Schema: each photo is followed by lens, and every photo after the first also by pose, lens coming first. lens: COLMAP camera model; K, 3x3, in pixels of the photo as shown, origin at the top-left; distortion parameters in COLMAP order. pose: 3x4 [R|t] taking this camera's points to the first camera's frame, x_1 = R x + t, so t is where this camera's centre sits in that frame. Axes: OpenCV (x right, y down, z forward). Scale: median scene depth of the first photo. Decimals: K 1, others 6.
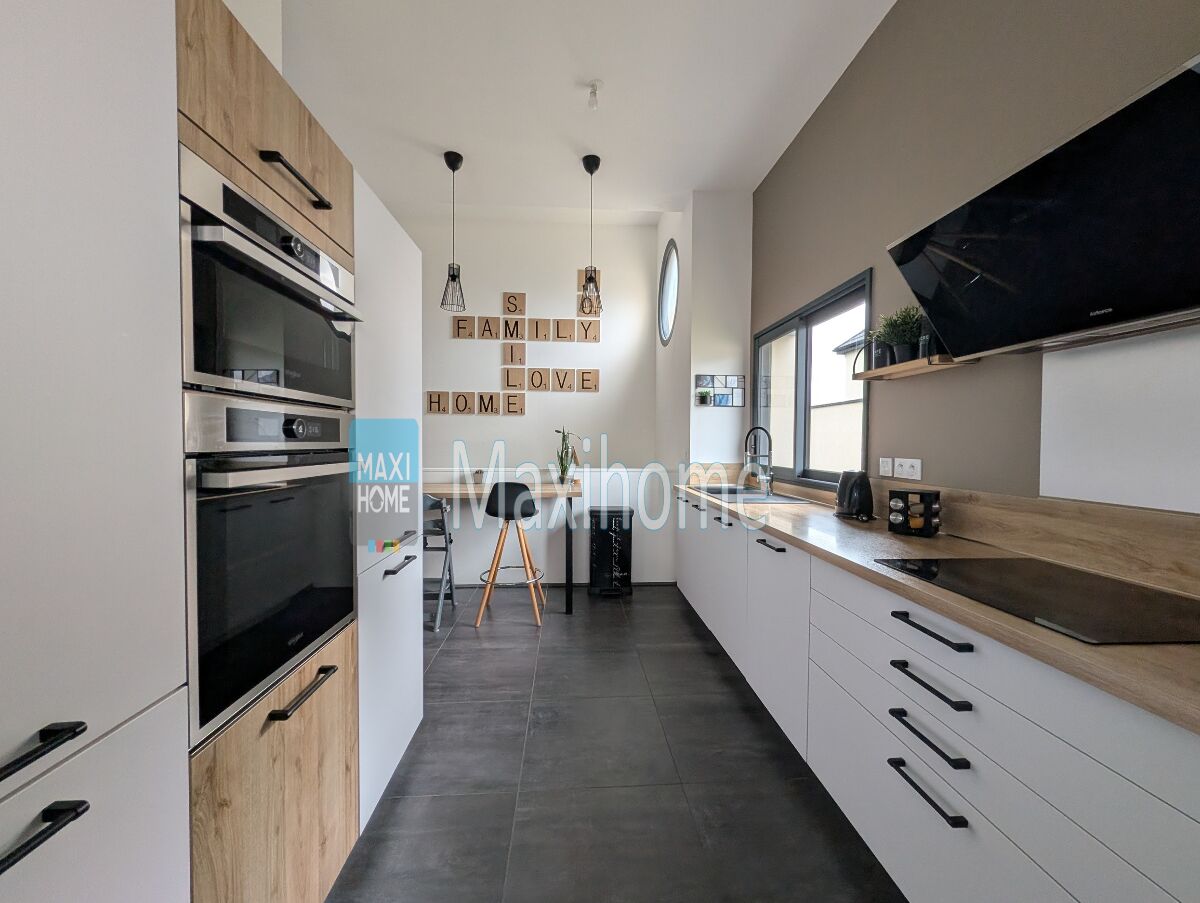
lens RADIAL K [[465.6, 0, 601.7], [0, 465.6, 453.0], [0, 0, 1]] dist [-0.000739, -0.000224]
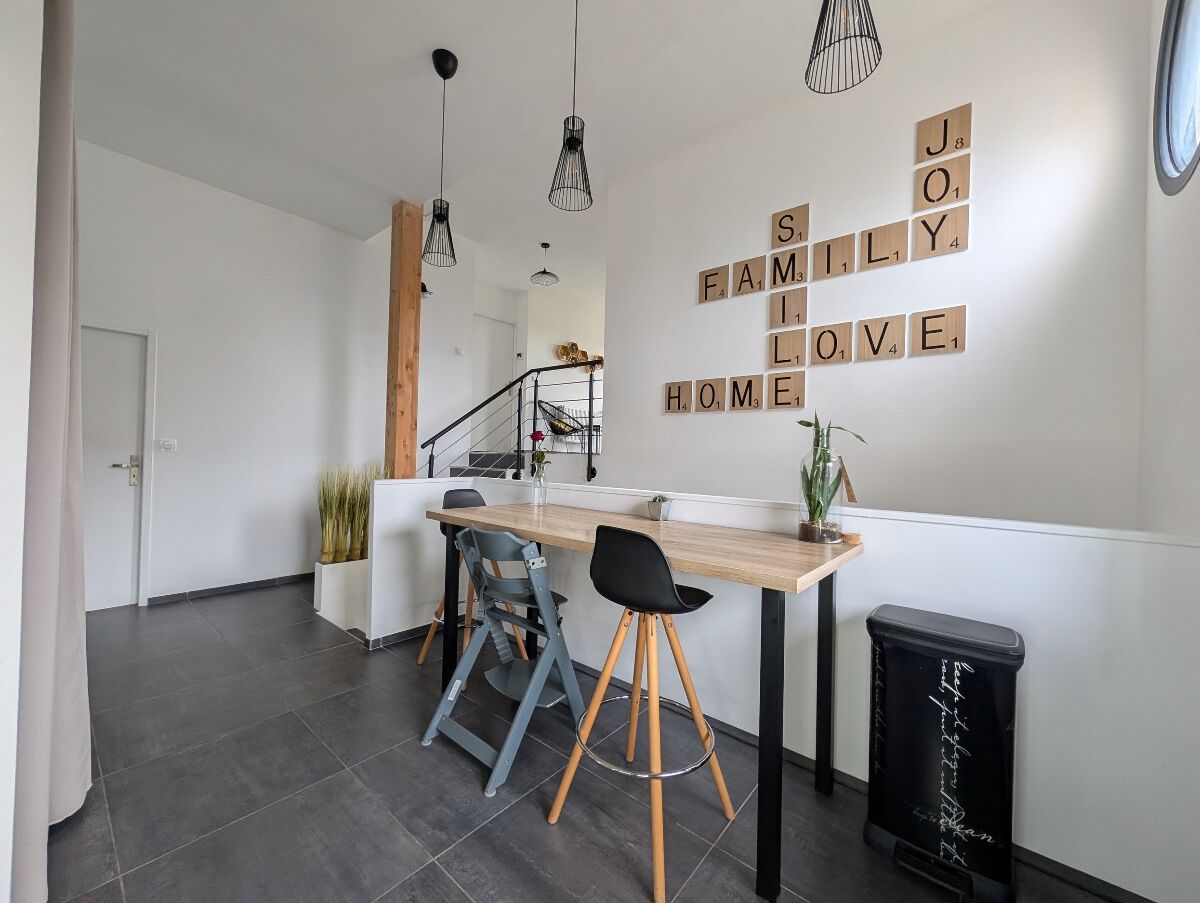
lens RADIAL K [[465.6, 0, 601.7], [0, 465.6, 453.0], [0, 0, 1]] dist [-0.000739, -0.000224]
pose [[0.718168, 0.007315, -0.695832, 0.061301], [-0.040047, 0.998722, -0.030833, 0.003470], [0.694717, 0.050009, 0.717543, 0.406810]]
